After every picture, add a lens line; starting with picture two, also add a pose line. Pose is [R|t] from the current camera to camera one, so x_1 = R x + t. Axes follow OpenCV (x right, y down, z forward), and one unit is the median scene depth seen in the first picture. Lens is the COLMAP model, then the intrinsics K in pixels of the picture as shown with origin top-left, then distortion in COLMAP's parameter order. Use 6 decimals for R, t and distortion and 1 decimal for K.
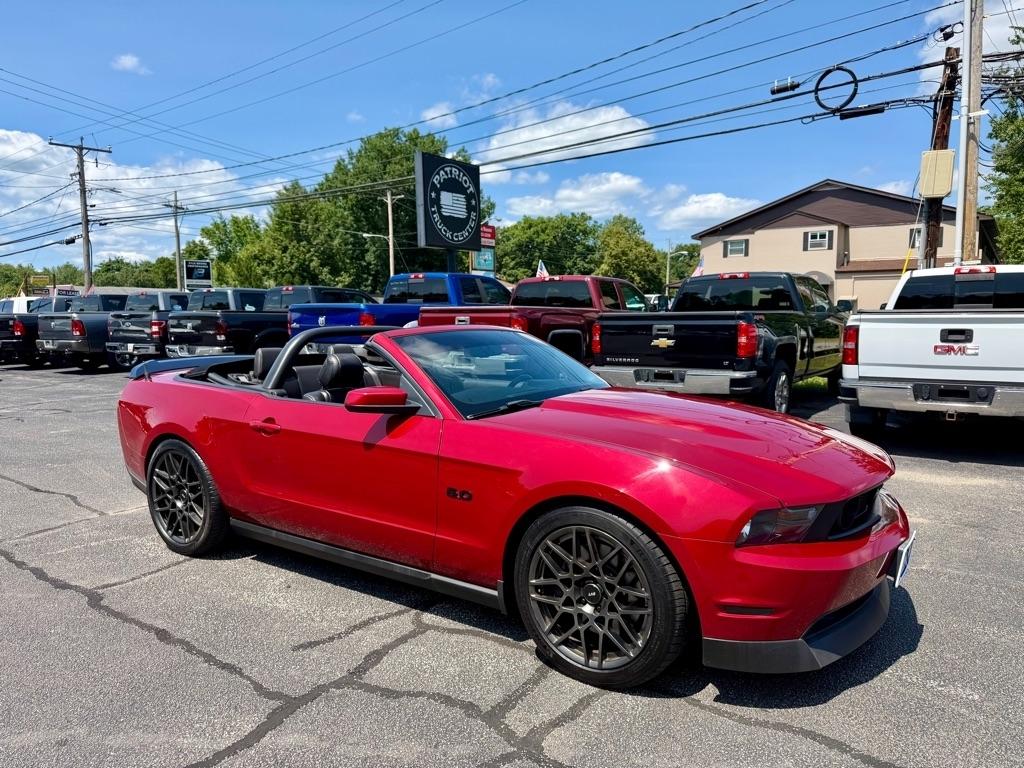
lens RADIAL K [[727.6, 0, 512.0], [0, 727.6, 384.0], [0, 0, 1]] dist [0.065351, -0.072813]
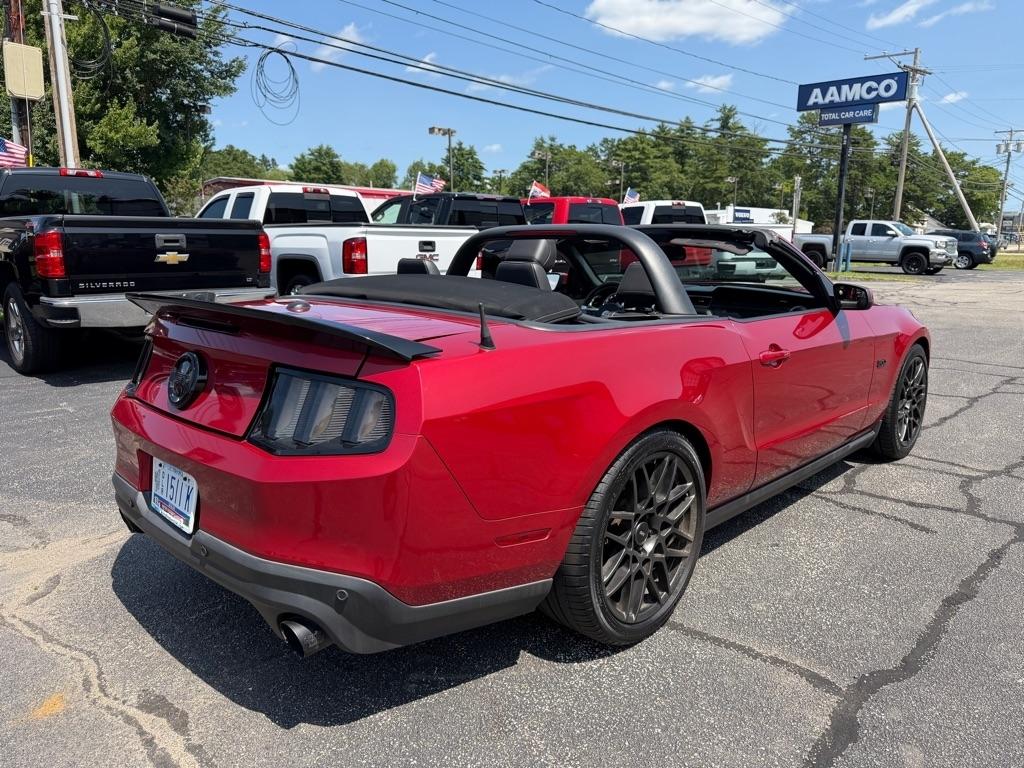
lens RADIAL K [[712.5, 0, 503.0], [0, 712.5, 404.2], [0, 0, 1]] dist [0.062525, -0.065153]
pose [[0.142807, -0.216294, 0.965828, -0.402074], [0.083359, 0.974991, 0.206020, -0.026447], [-0.986234, 0.051089, 0.157265, 0.426932]]
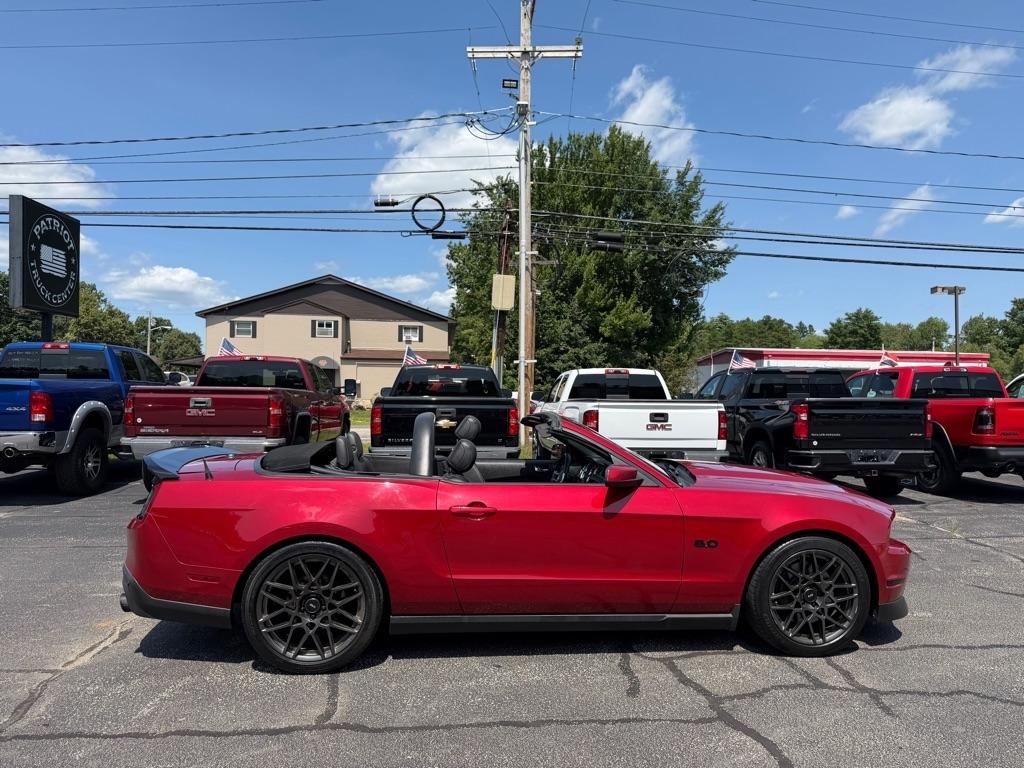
lens RADIAL K [[726.4, 0, 509.7], [0, 726.4, 392.2], [0, 0, 1]] dist [0.036056, -0.069028]
pose [[0.745651, 0.017228, 0.666114, -0.364249], [0.046956, 0.995822, -0.078318, -0.009949], [-0.664681, 0.089676, 0.741726, 0.073408]]
